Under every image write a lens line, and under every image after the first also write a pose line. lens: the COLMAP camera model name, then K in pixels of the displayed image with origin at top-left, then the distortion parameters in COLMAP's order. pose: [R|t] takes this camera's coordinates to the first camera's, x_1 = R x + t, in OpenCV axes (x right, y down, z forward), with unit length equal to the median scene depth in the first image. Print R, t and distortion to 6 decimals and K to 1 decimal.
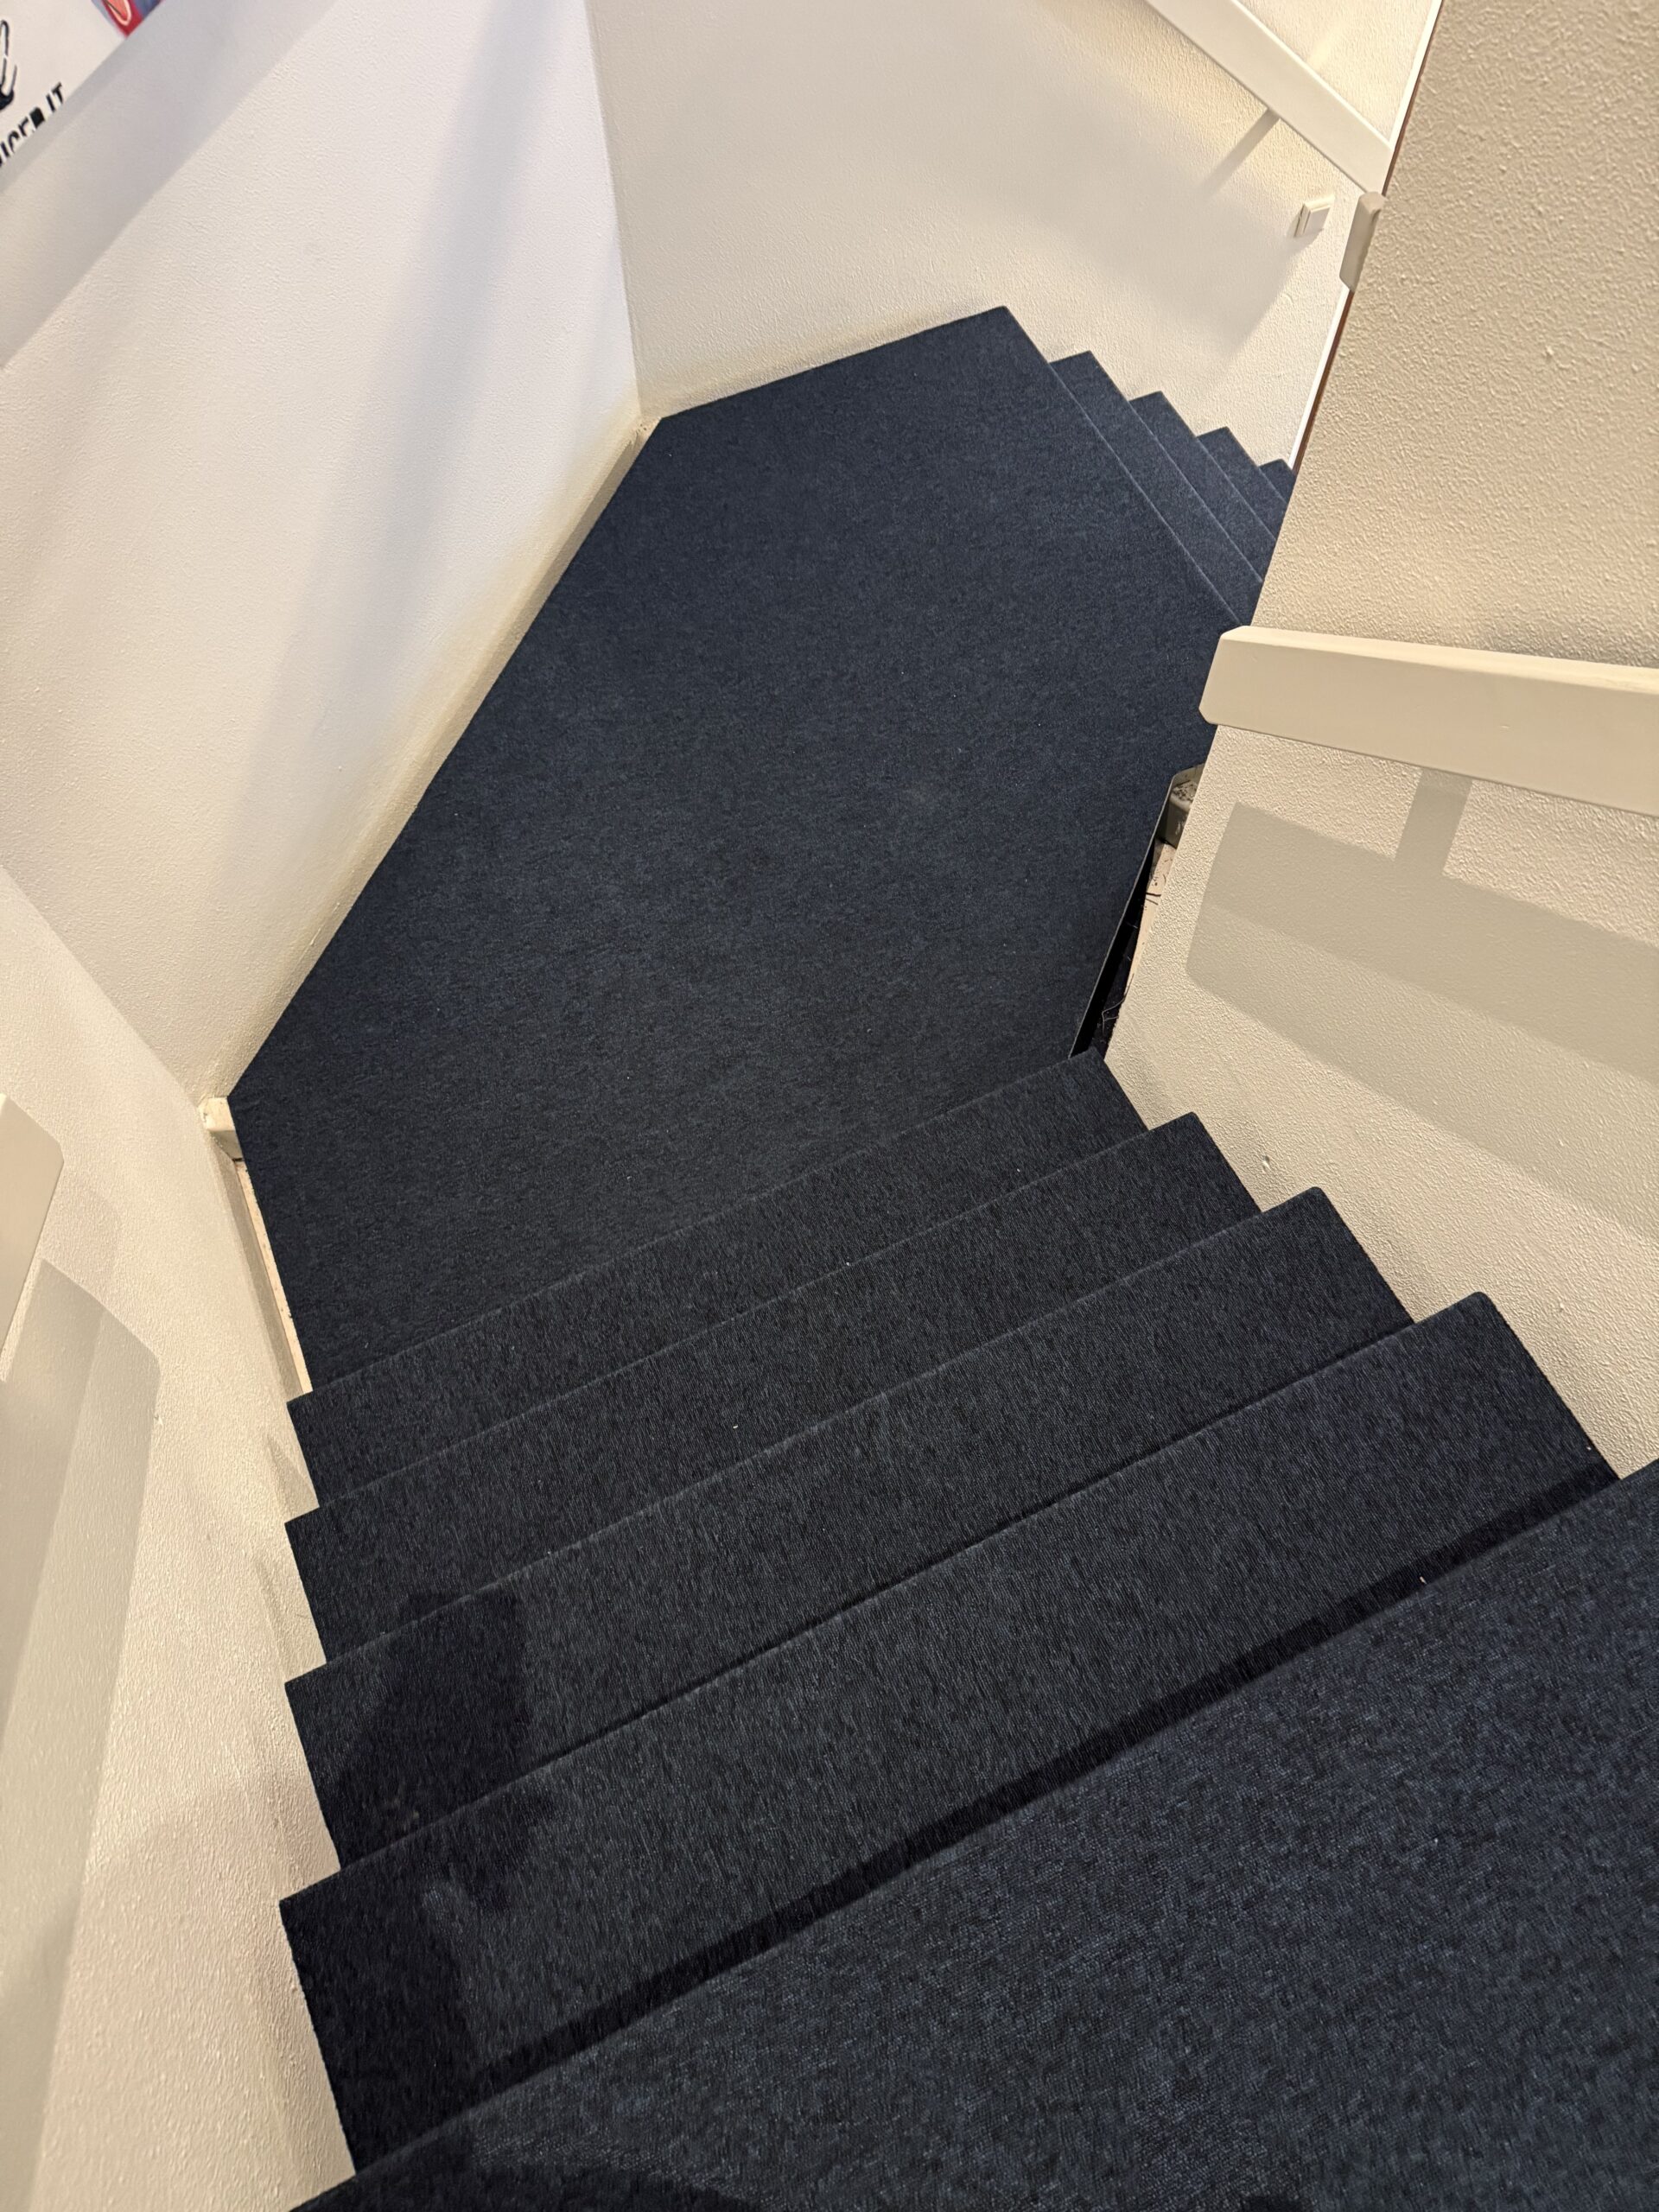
lens RADIAL K [[1553.0, 0, 822.9], [0, 1553.0, 1104.0], [0, 0, 1]] dist [0.073461, -0.001080]
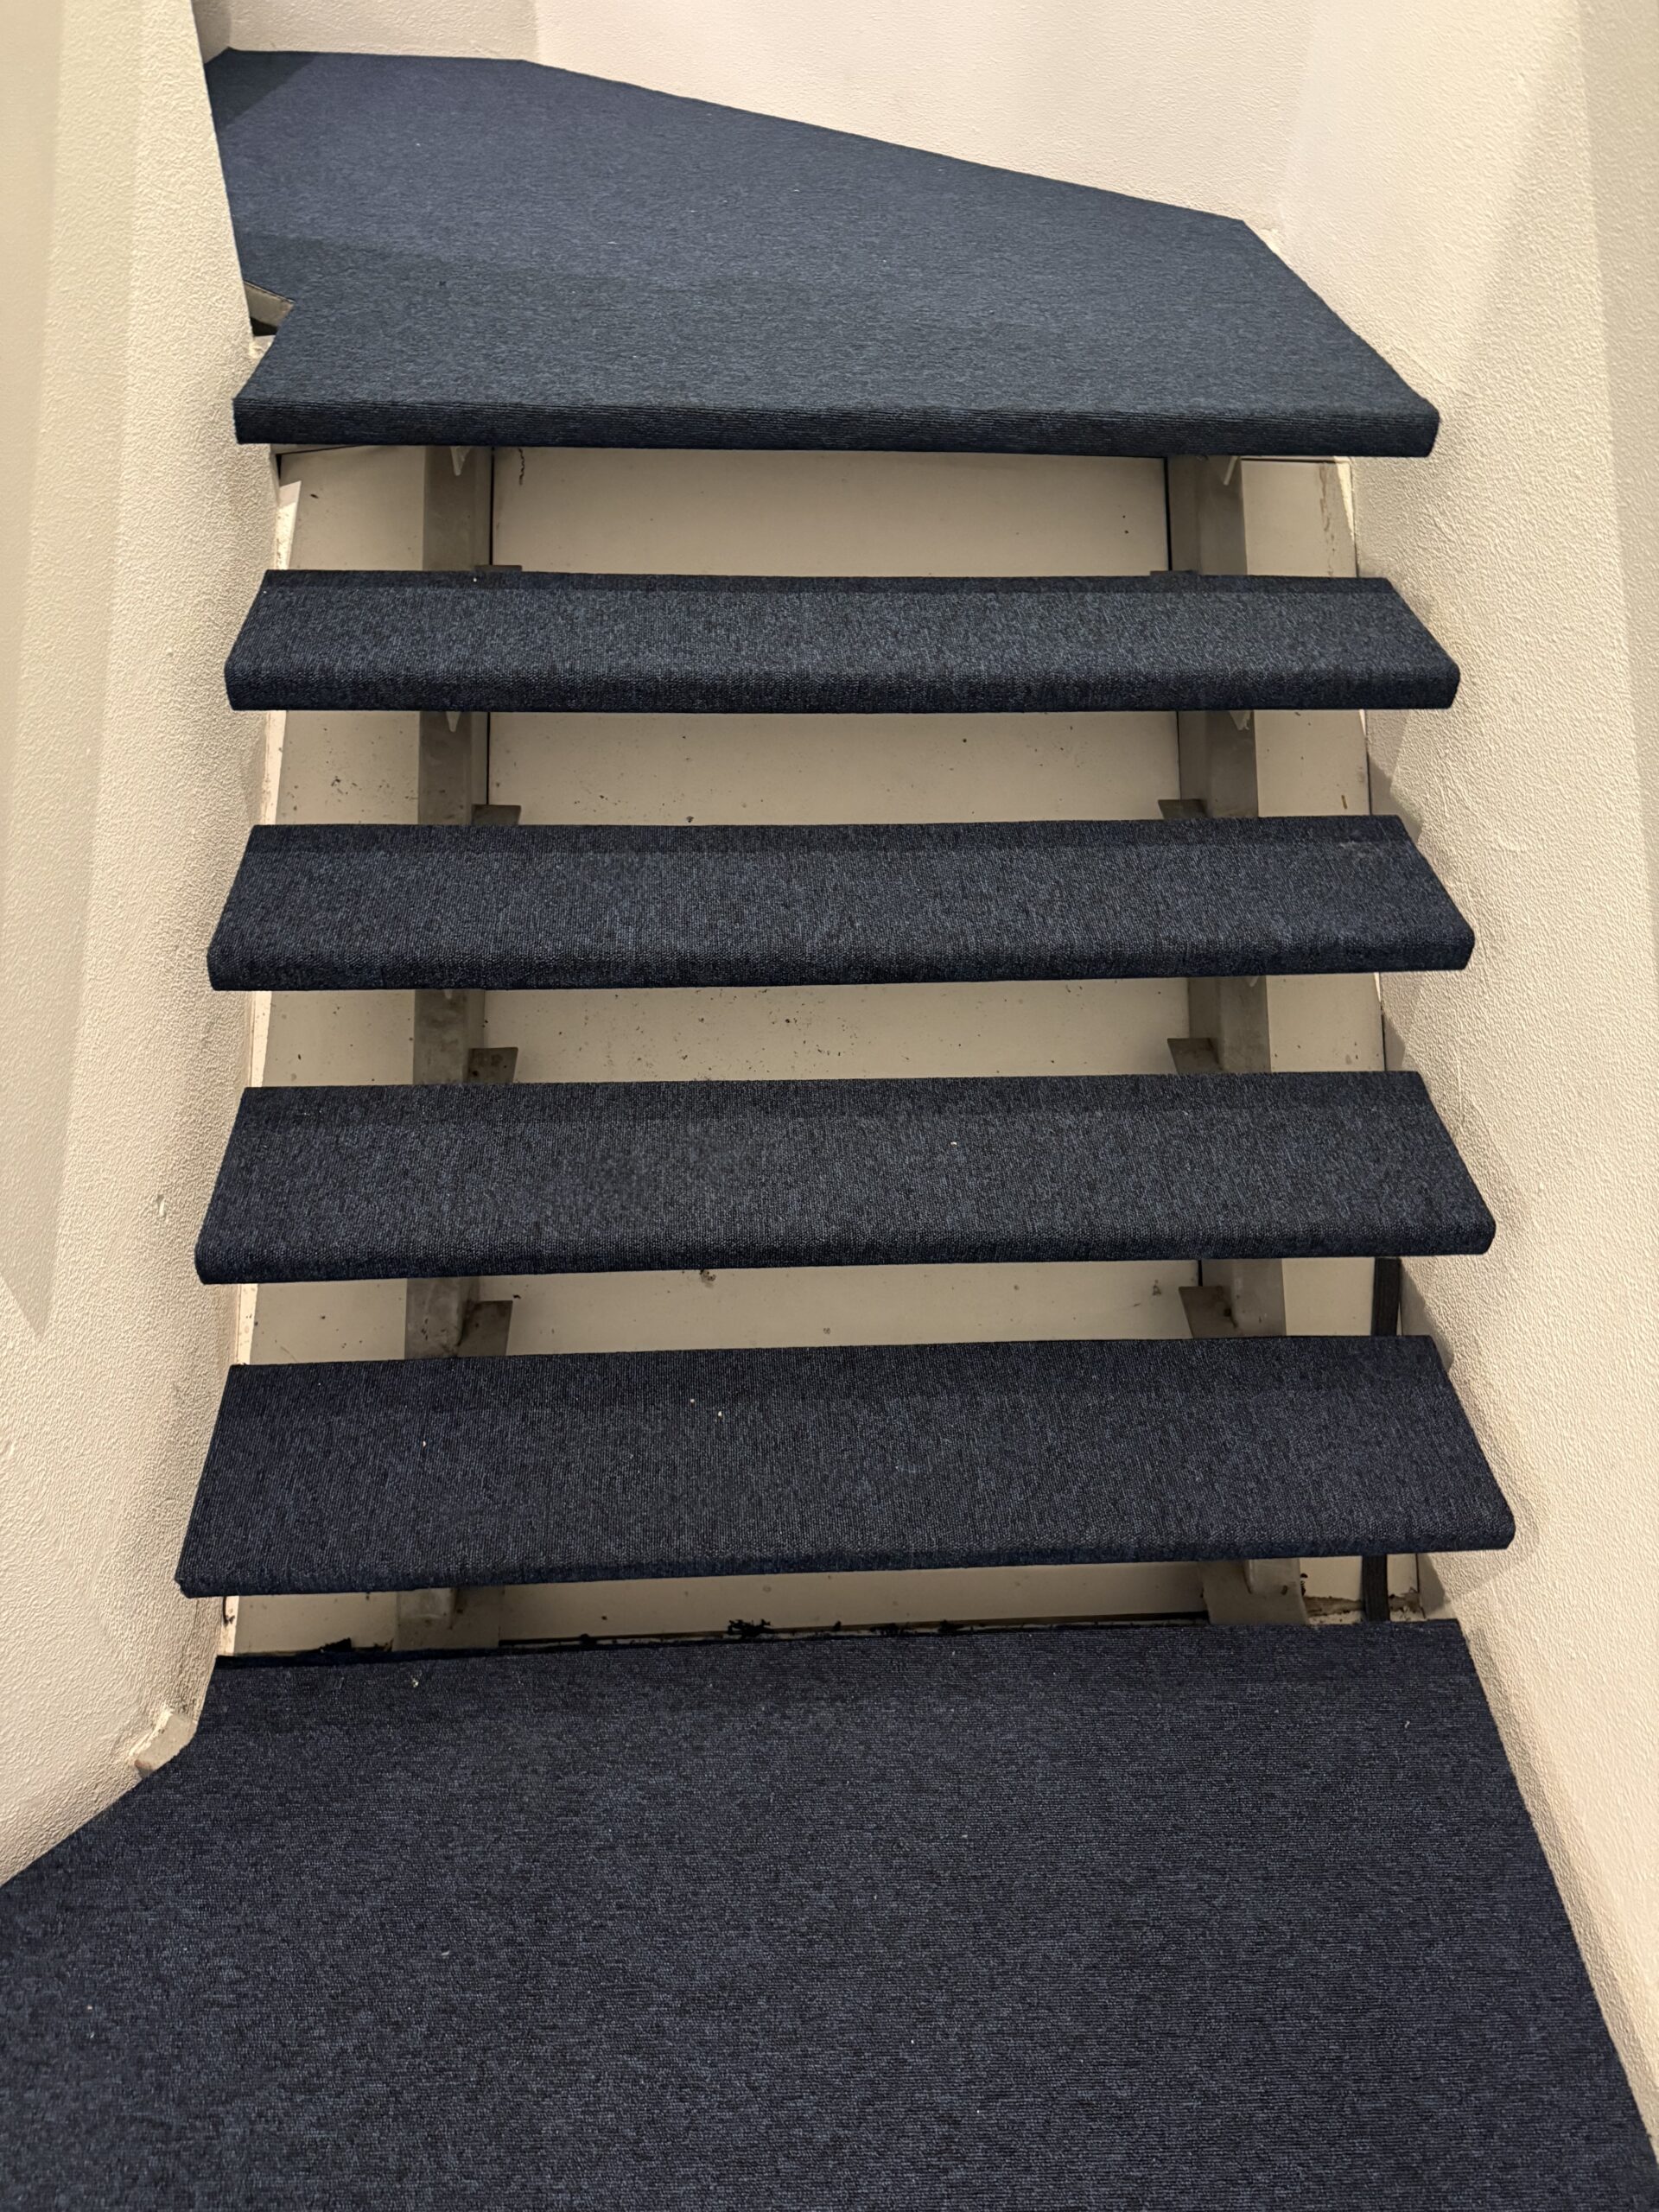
lens RADIAL K [[1553.0, 0, 822.9], [0, 1553.0, 1104.0], [0, 0, 1]] dist [0.073461, -0.001080]
pose [[-0.932329, -0.260206, 0.251110, -0.201418], [0.305215, -0.193843, 0.932346, -0.615635], [-0.193926, 0.945895, 0.260144, 0.791871]]
